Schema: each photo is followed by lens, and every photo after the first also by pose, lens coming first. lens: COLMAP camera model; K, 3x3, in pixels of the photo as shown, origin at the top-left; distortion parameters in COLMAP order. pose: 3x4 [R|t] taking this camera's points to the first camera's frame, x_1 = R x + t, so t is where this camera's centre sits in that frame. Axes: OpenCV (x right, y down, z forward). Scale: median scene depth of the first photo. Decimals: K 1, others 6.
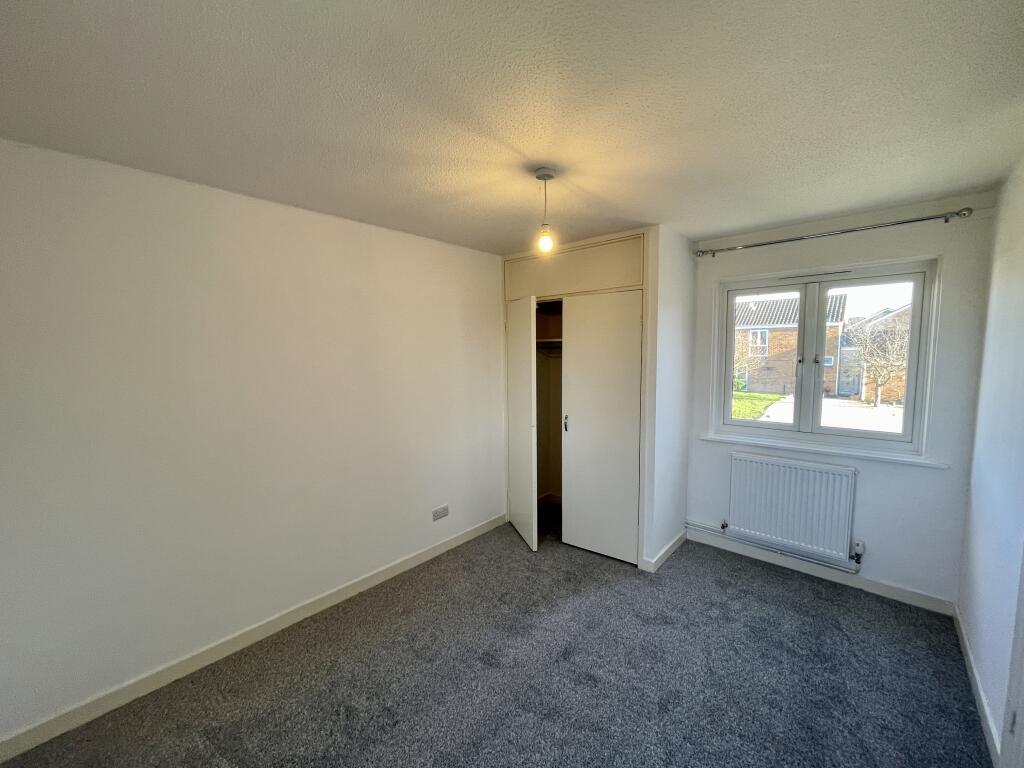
lens RADIAL K [[414.9, 0, 509.6], [0, 414.9, 387.5], [0, 0, 1]] dist [-0.000111, 0.000482]
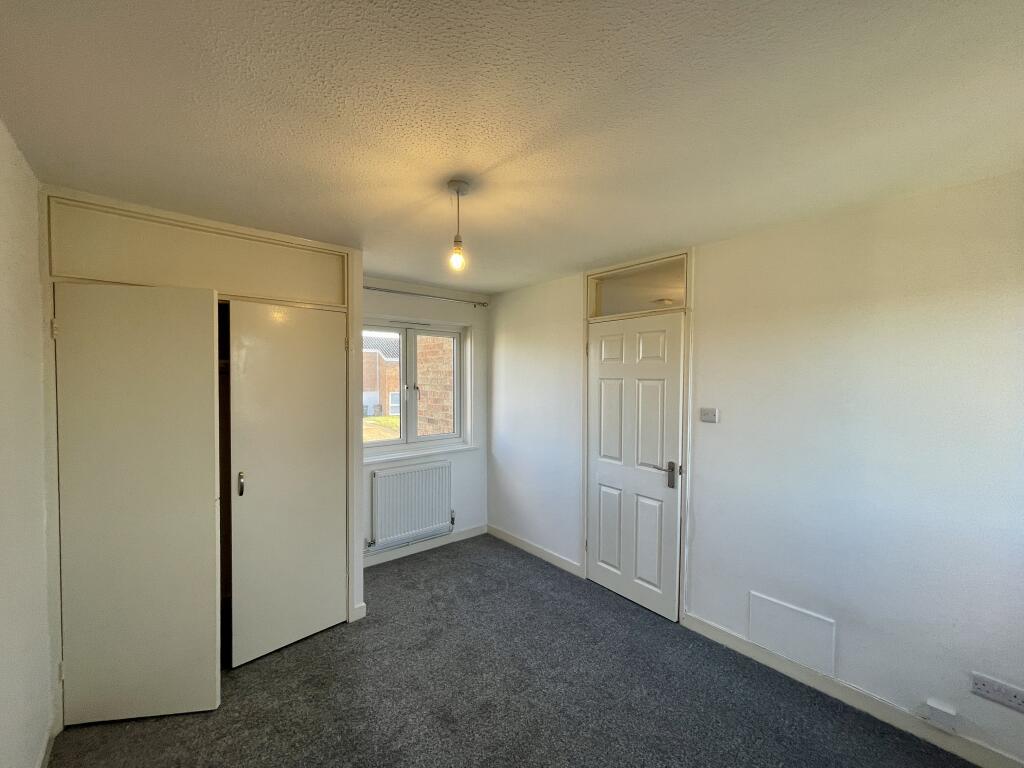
lens RADIAL K [[412.5, 0, 511.4], [0, 412.5, 387.3], [0, 0, 1]] dist [-0.002660, -0.000239]
pose [[0.144178, -0.010501, 0.989496, -0.548730], [0.086183, 0.996277, -0.001984, -0.037726], [-0.985792, 0.085564, 0.144546, 0.529742]]
